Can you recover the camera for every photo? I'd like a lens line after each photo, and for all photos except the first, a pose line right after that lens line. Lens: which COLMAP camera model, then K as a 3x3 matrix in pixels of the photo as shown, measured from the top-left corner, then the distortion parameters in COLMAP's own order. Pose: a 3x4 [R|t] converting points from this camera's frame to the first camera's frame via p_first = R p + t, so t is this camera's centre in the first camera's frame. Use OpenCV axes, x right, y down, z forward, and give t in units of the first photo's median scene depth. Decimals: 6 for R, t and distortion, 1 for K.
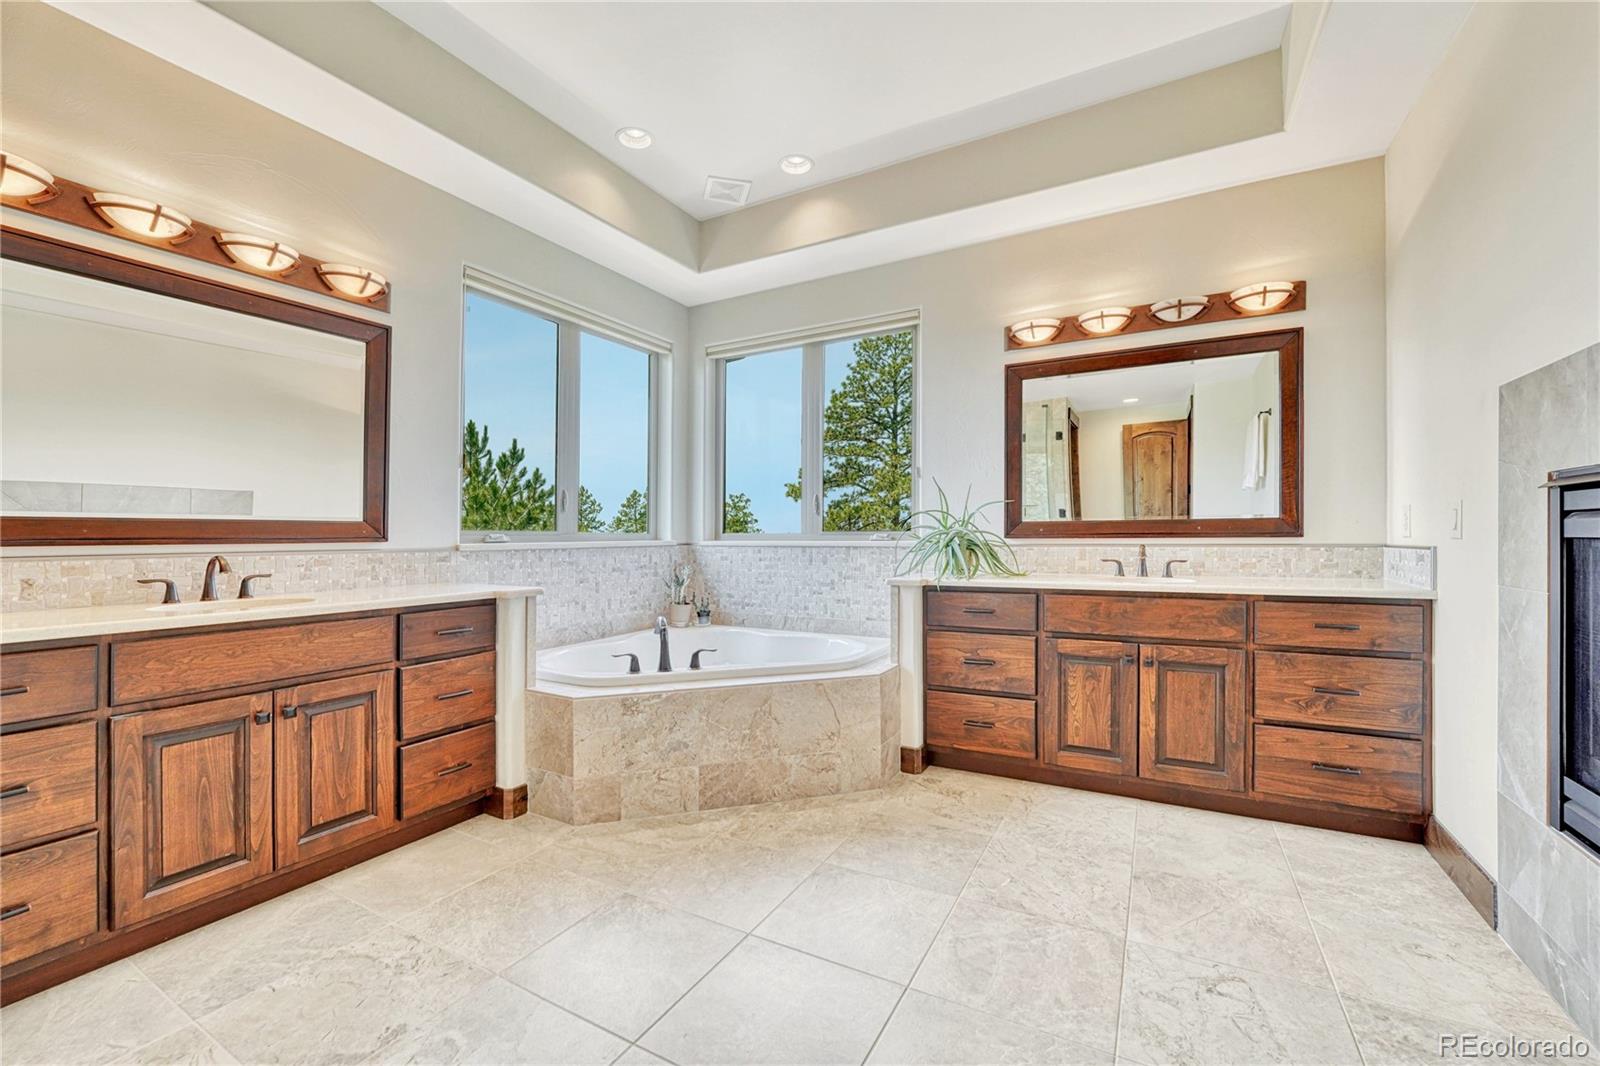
lens RADIAL K [[651.0, 0, 801.2], [0, 651.0, 530.7], [0, 0, 1]] dist [-0.018383, 0.000258]
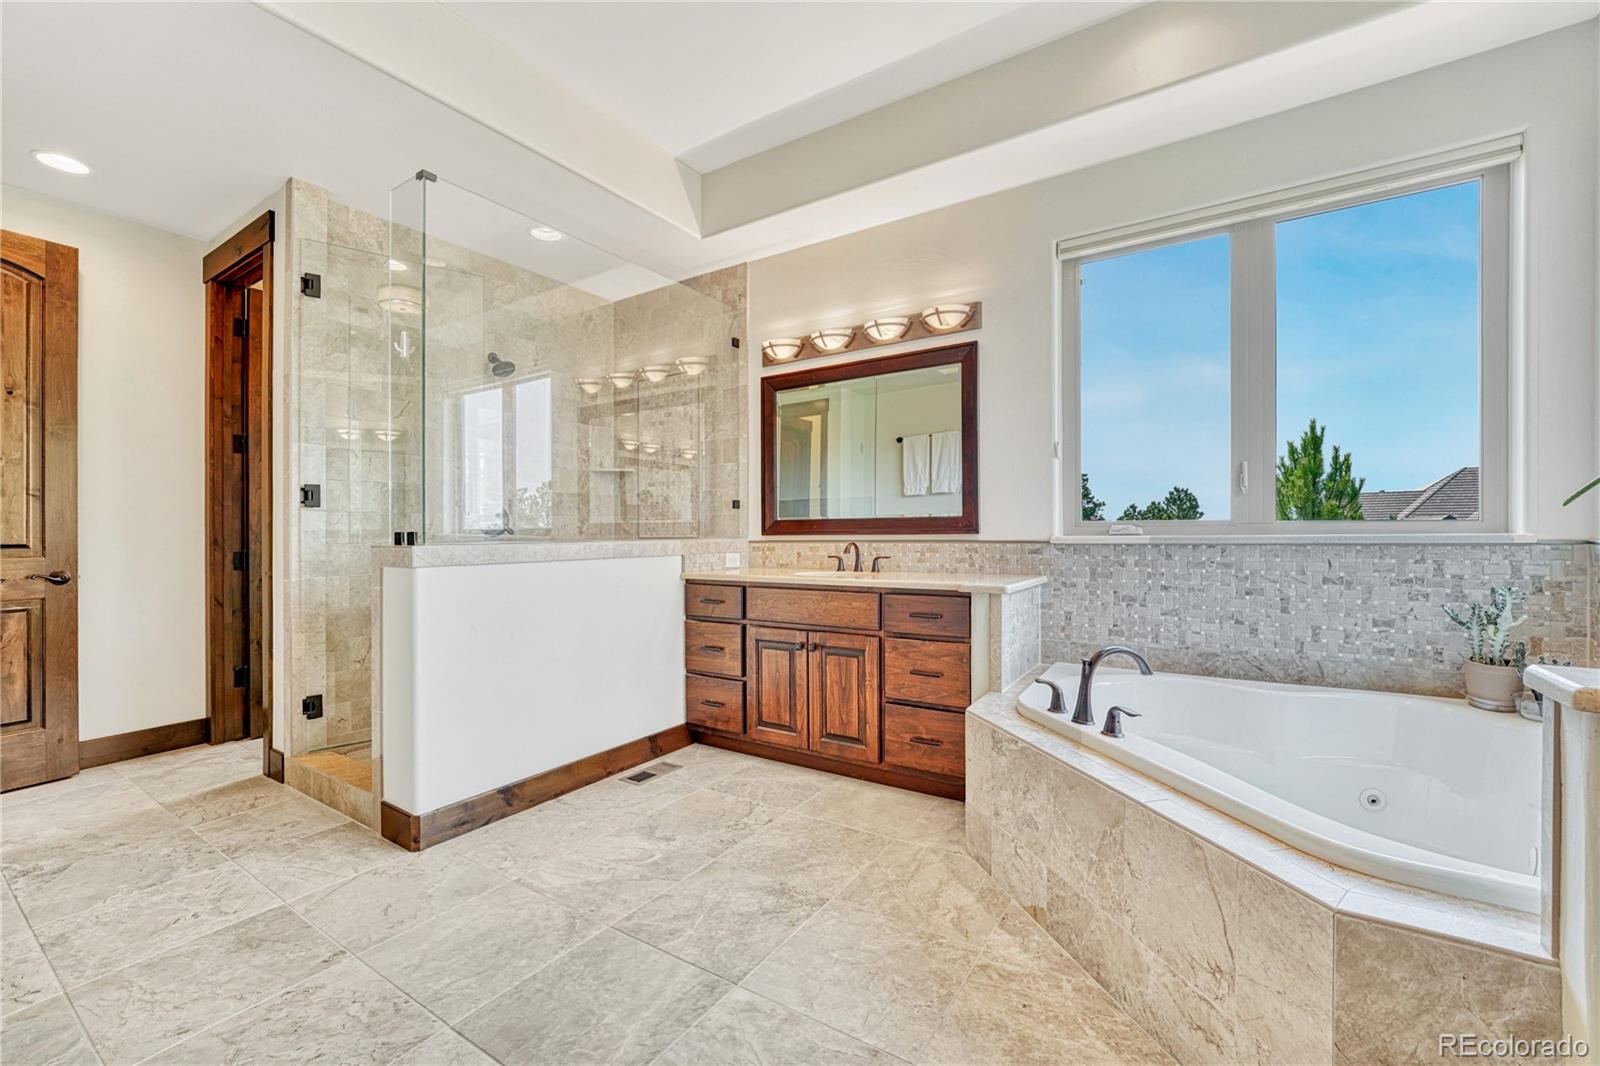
lens RADIAL K [[678.4, 0, 797.7], [0, 678.4, 527.2], [0, 0, 1]] dist [-0.001626, 0.000070]
pose [[-0.071725, -0.002132, -0.997422, 0.688650], [0.015899, 0.999868, -0.003280, 0.005794], [0.997298, -0.016093, -0.071681, 0.955889]]
